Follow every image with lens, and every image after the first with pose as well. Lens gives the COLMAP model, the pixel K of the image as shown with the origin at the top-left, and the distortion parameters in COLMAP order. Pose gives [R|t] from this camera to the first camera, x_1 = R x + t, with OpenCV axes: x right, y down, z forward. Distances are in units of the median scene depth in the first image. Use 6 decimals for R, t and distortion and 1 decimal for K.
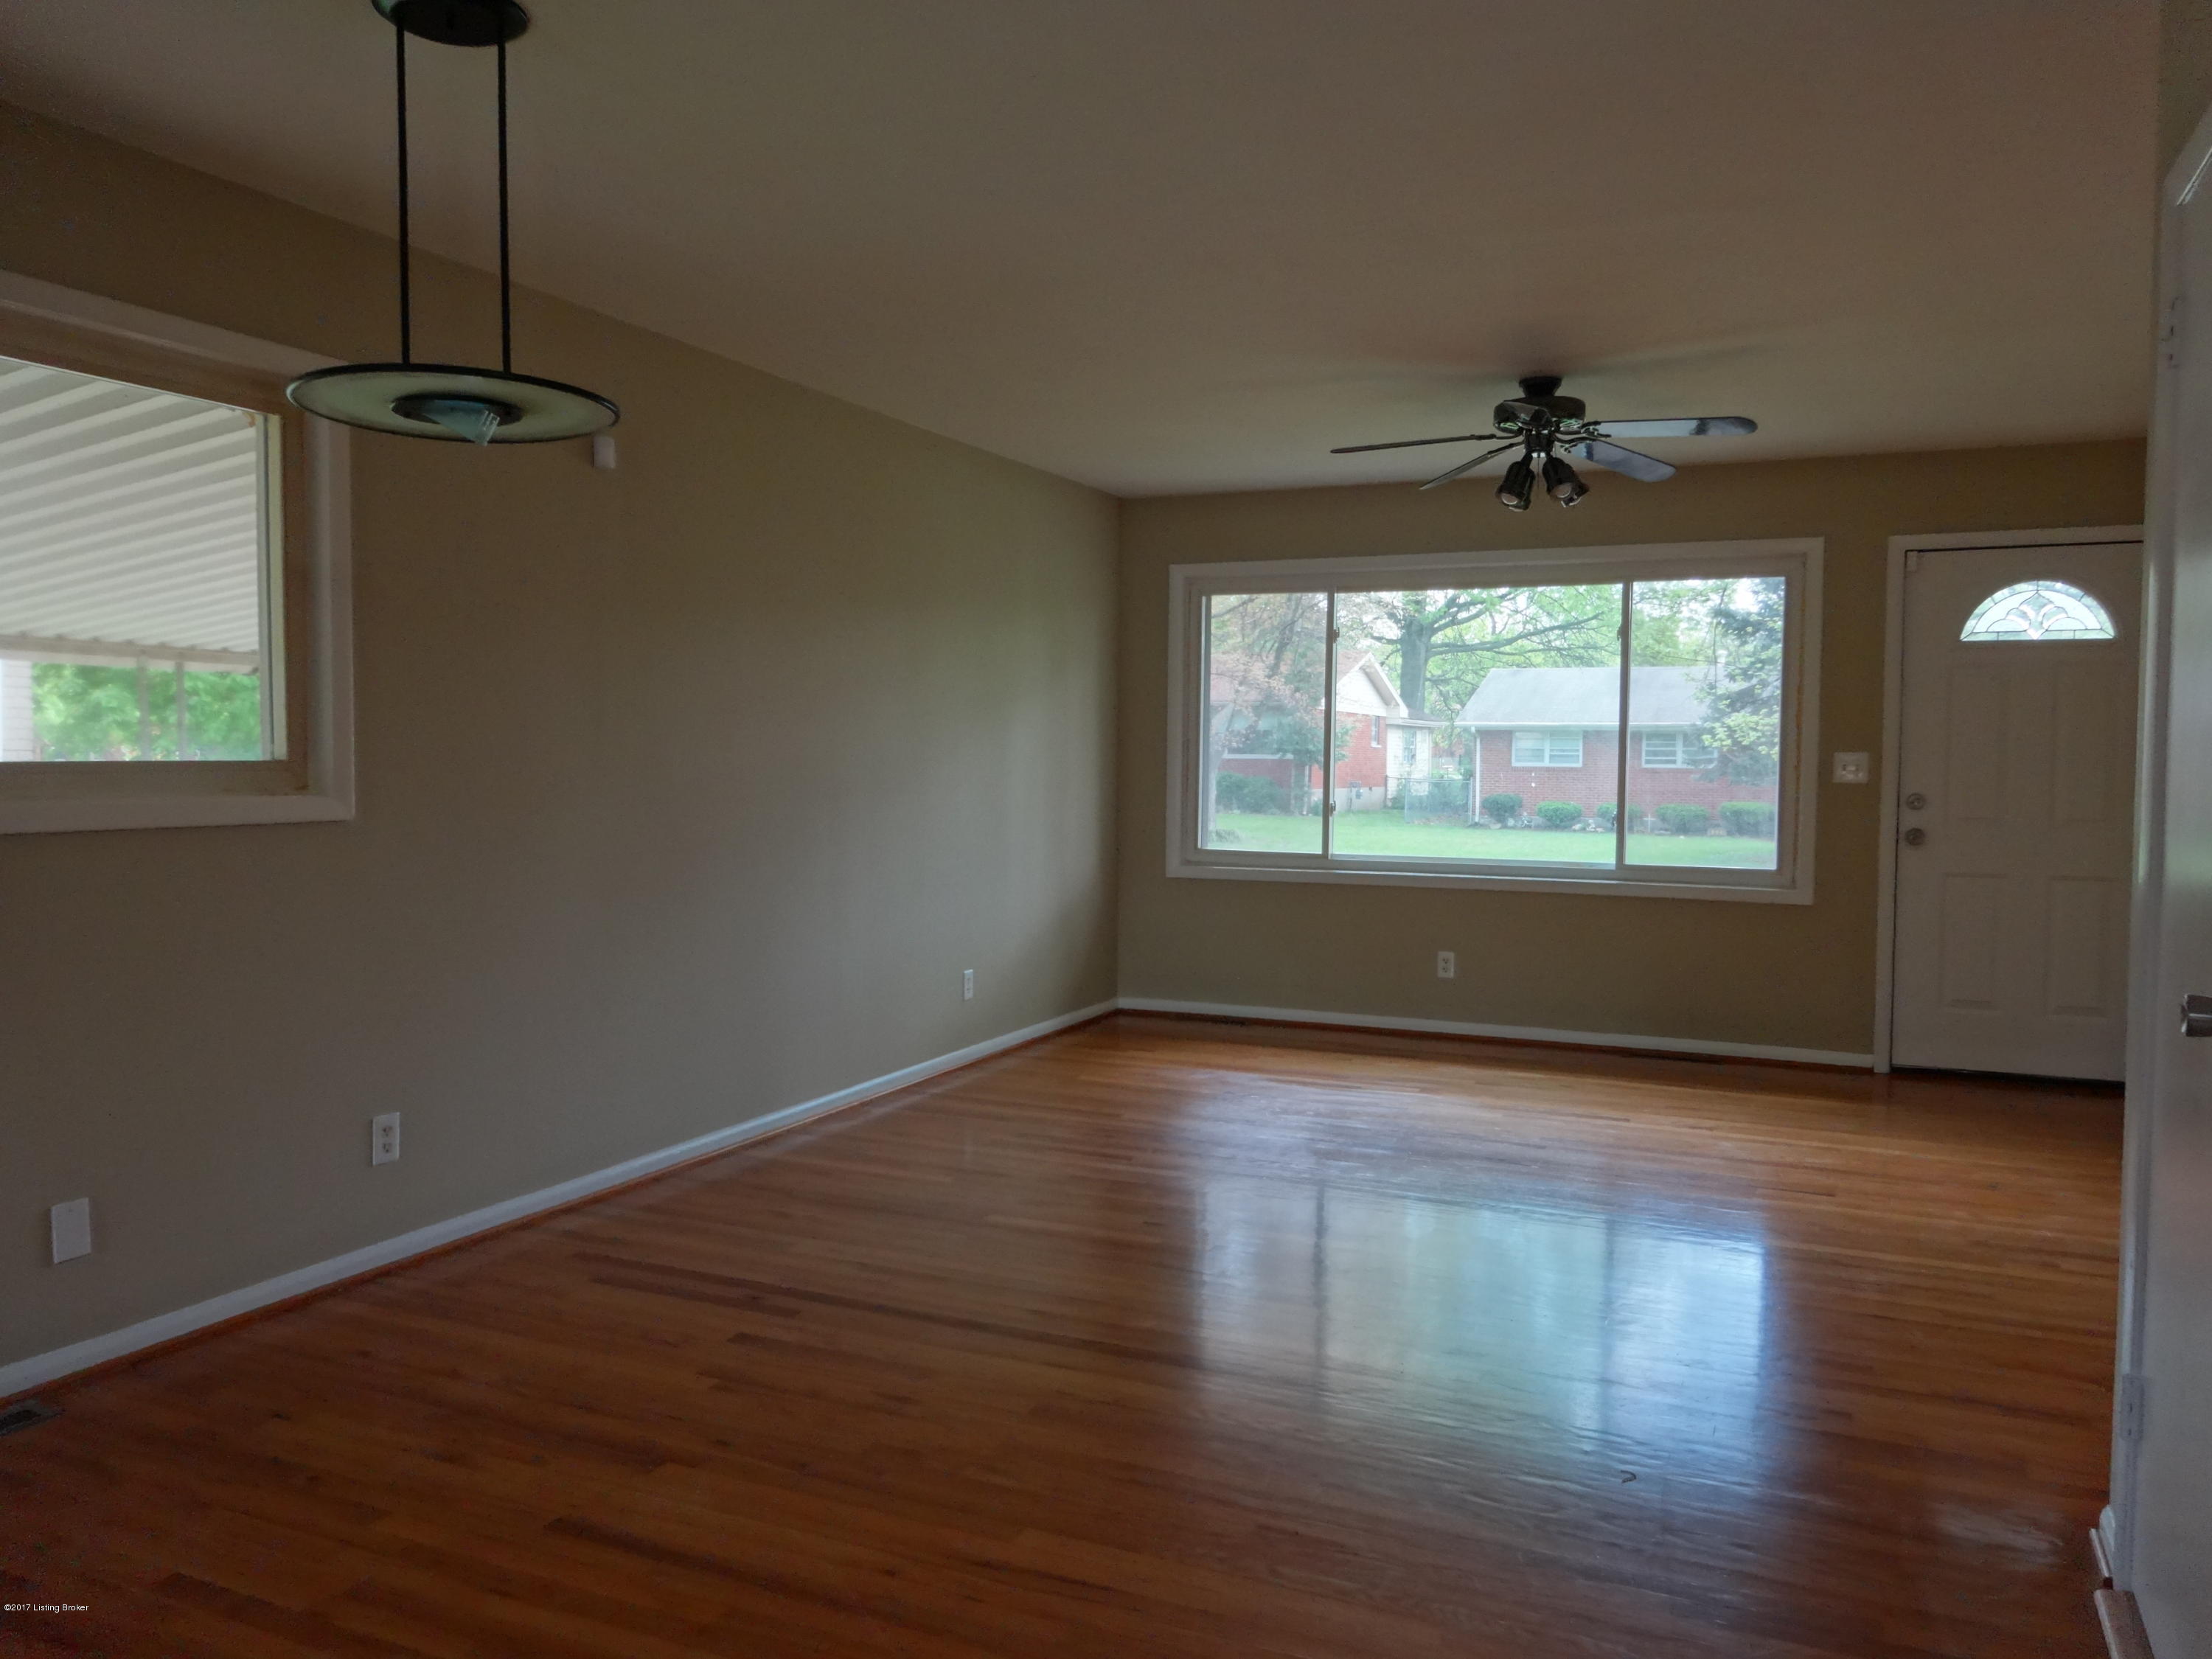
lens RADIAL K [[1651.9, 0, 1106.0], [0, 1651.9, 829.5], [0, 0, 1]] dist [0.006965, 0.002285]
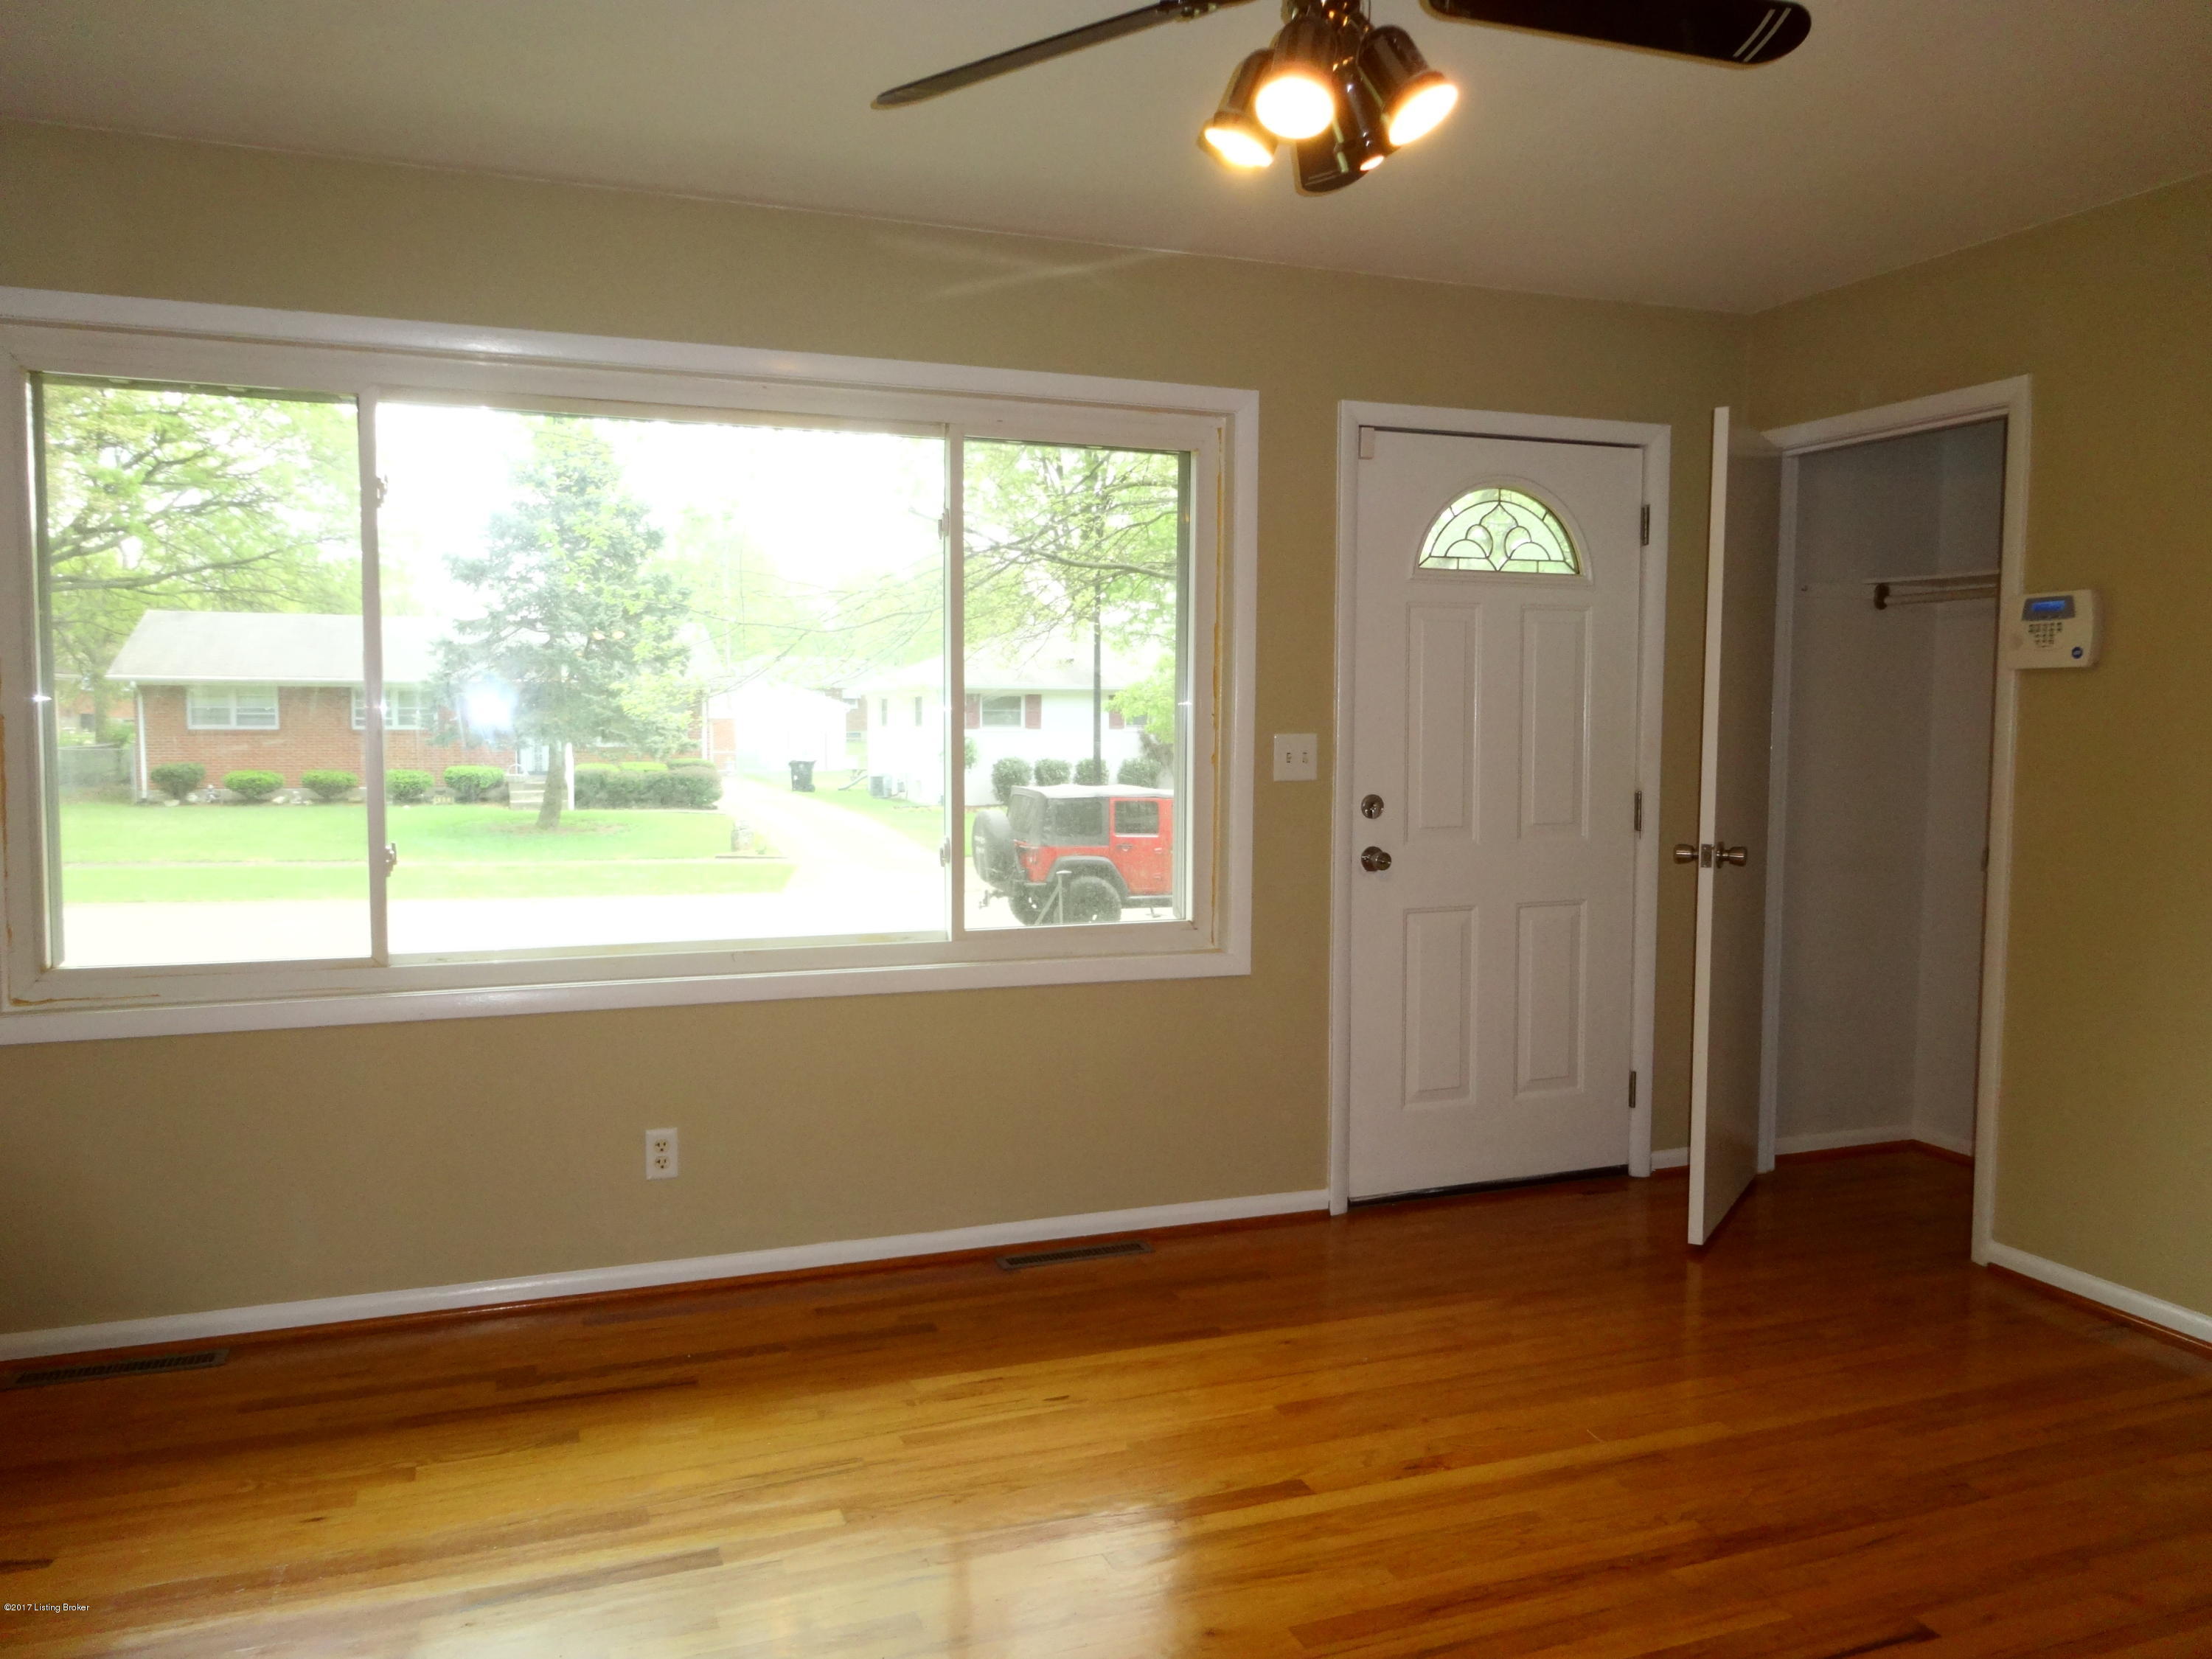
lens RADIAL K [[1651.9, 0, 1106.0], [0, 1651.9, 829.5], [0, 0, 1]] dist [0.006965, 0.002285]
pose [[0.712938, -0.052896, 0.699229, -0.049464], [0.034708, 0.998591, 0.040154, -0.034211], [-0.700368, -0.004358, 0.713769, 0.536771]]
